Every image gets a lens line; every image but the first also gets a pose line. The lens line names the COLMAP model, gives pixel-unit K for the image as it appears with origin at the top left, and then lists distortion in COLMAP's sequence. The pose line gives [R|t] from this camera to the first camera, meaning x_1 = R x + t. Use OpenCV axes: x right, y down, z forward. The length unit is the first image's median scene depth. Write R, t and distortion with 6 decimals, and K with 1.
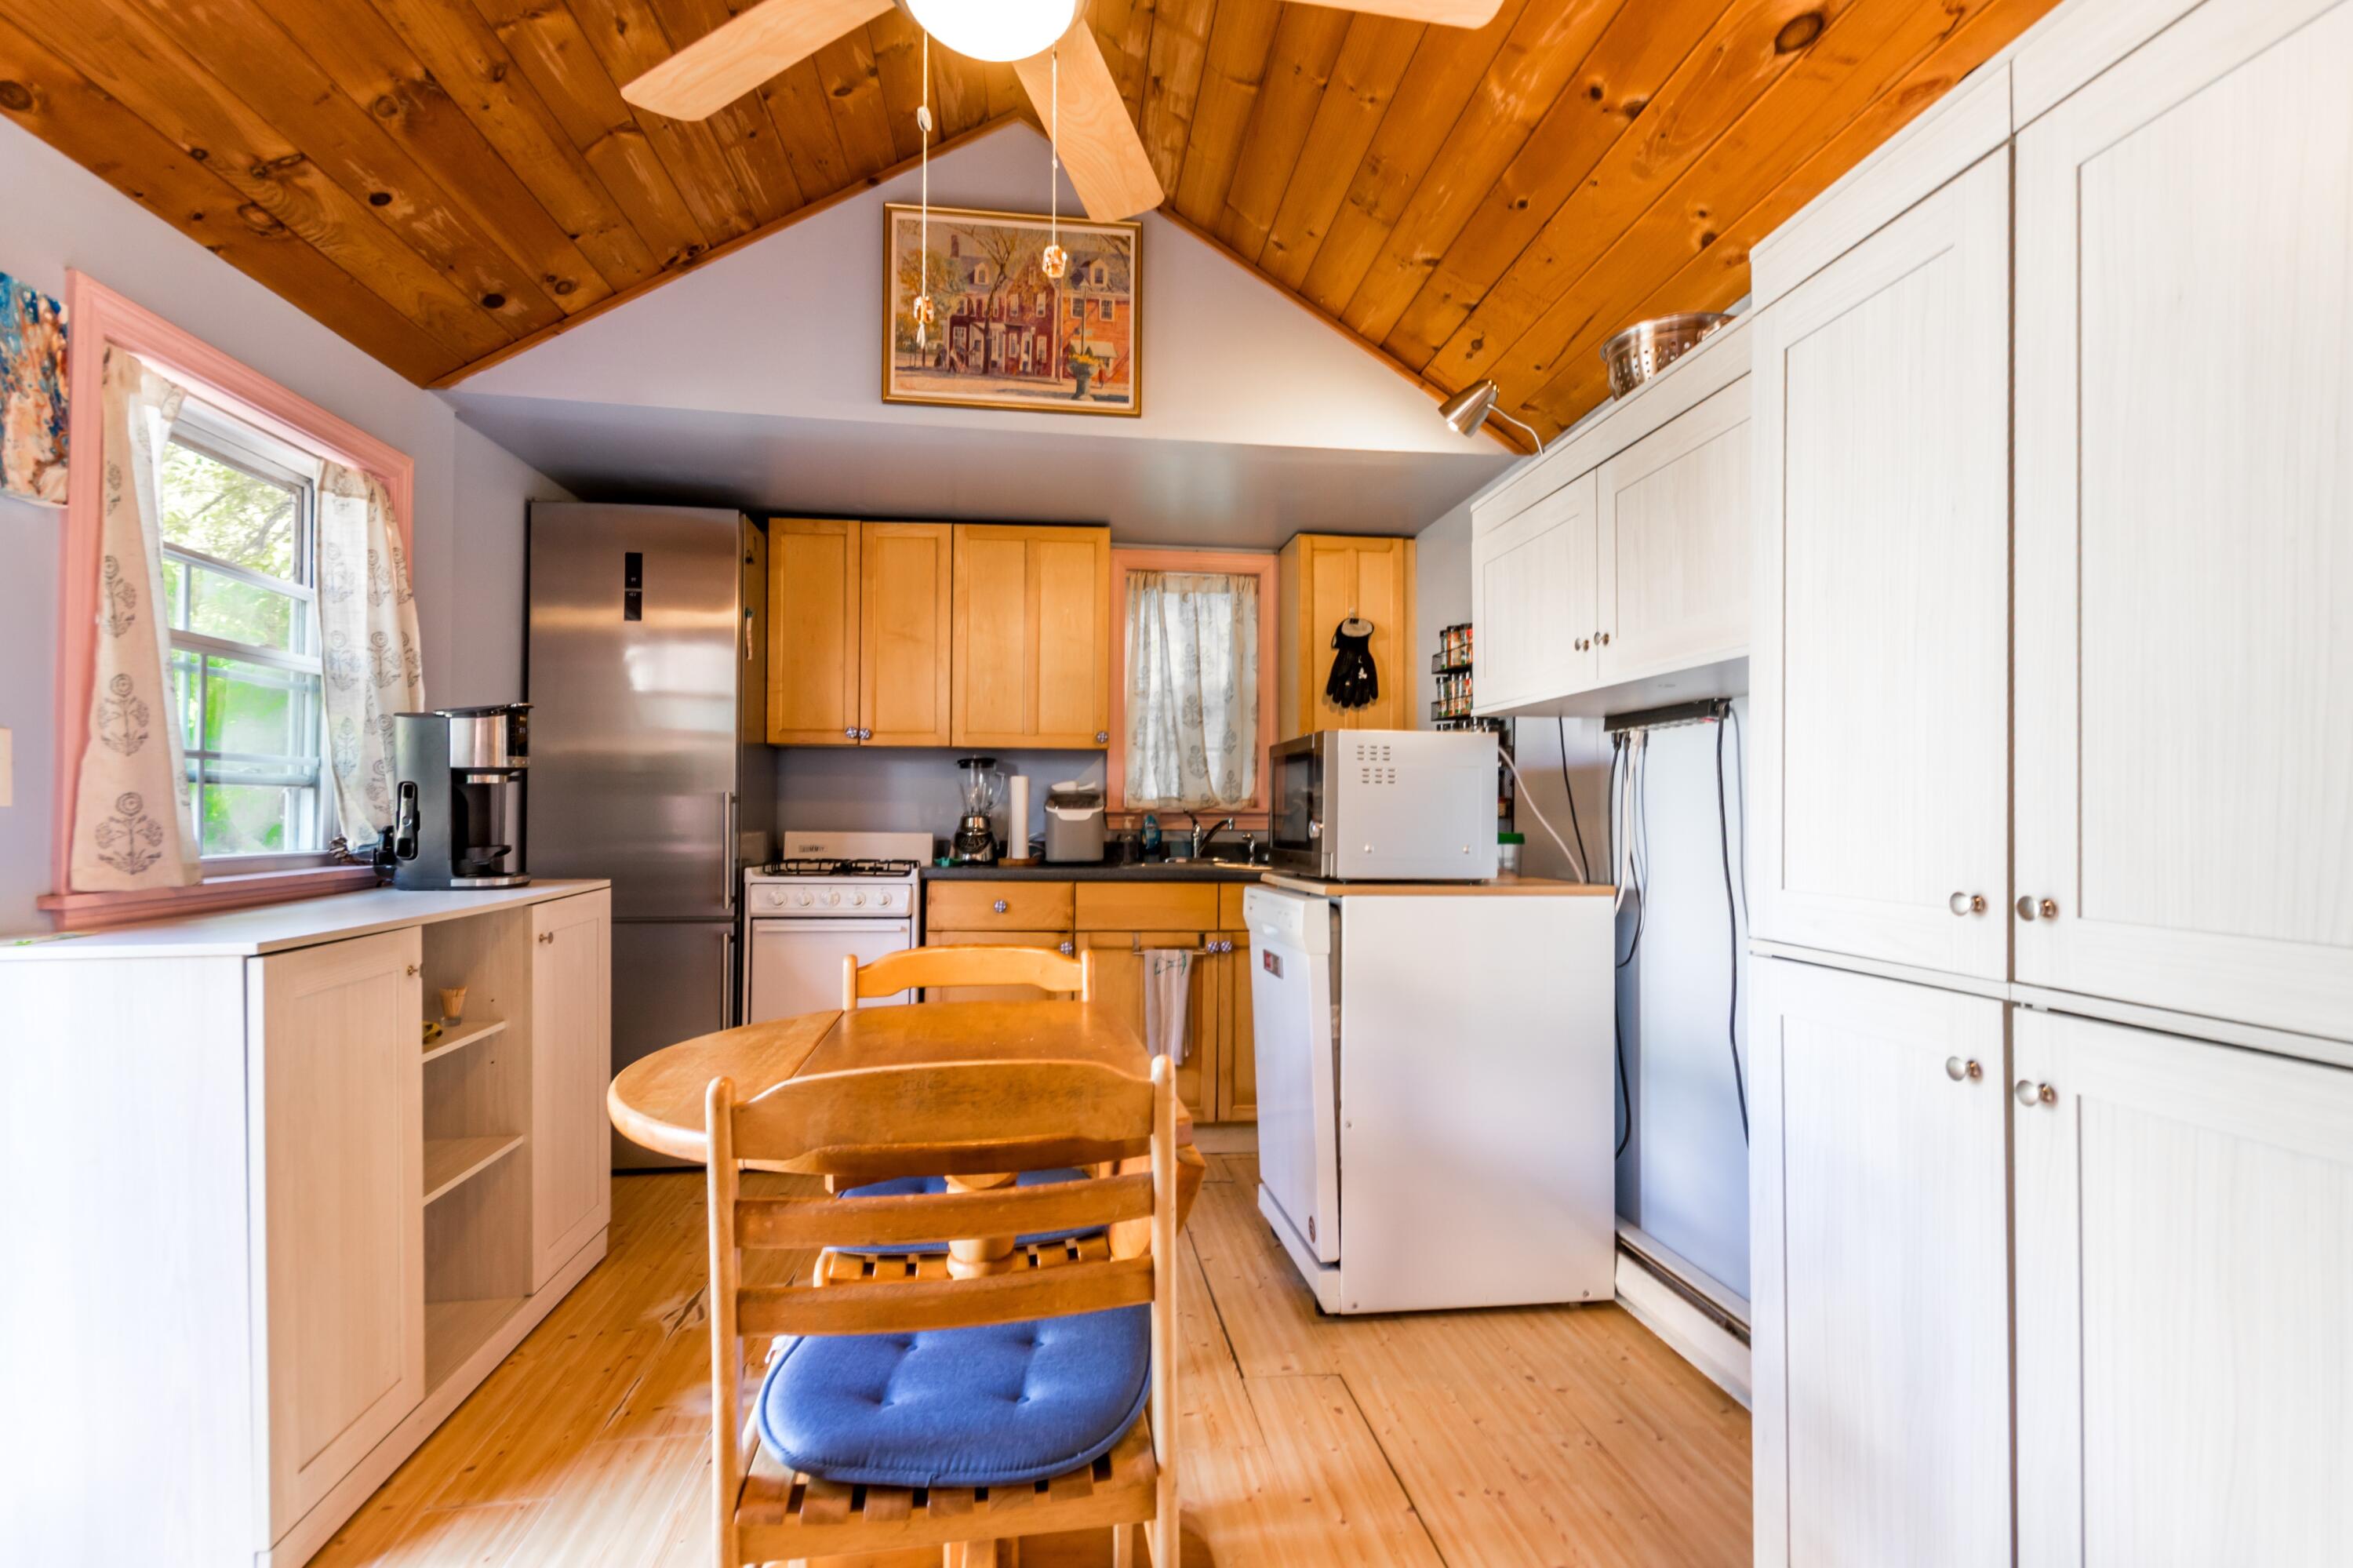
lens RADIAL K [[1114.3, 0, 1178.9], [0, 1114.3, 790.7], [0, 0, 1]] dist [-0.001141, 0.000764]
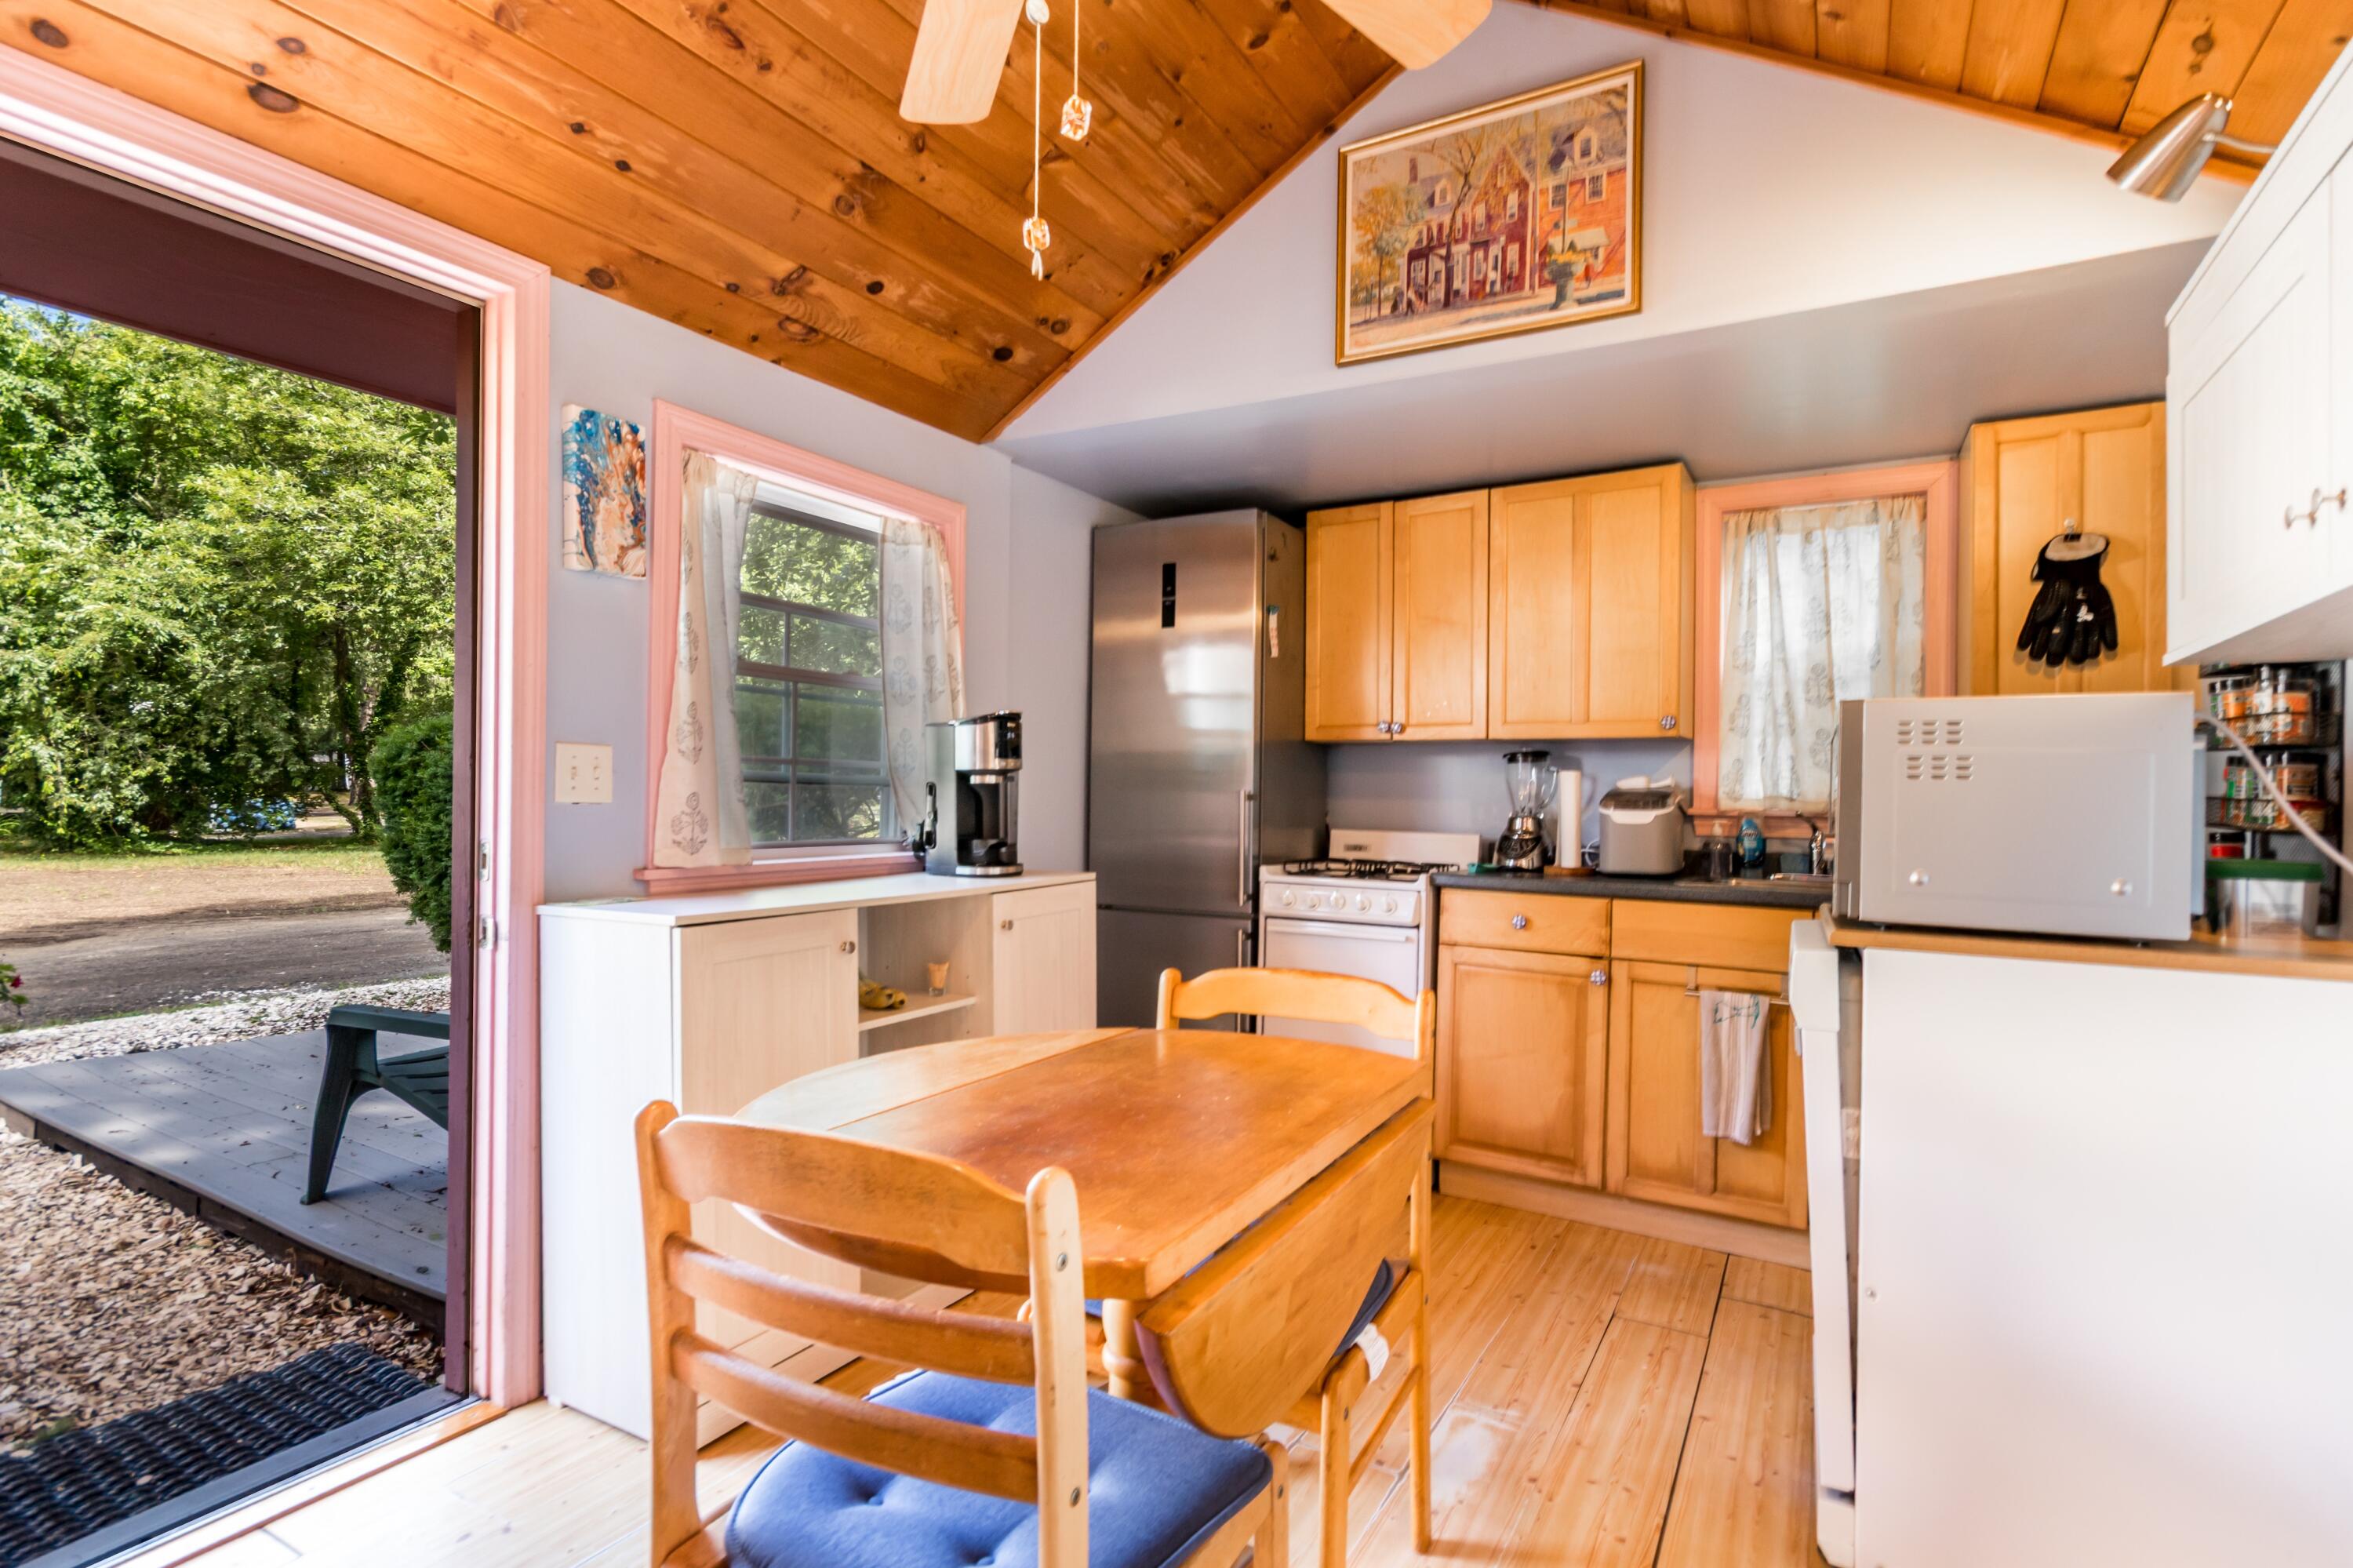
lens RADIAL K [[1114.3, 0, 1185.3], [0, 1114.3, 791.2], [0, 0, 1]] dist [-0.001141, 0.000764]
pose [[0.799487, 0.001066, -0.600683, 0.184547], [0.001940, 0.999989, 0.004356, -0.002529], [0.600681, -0.004648, 0.799475, 0.185828]]
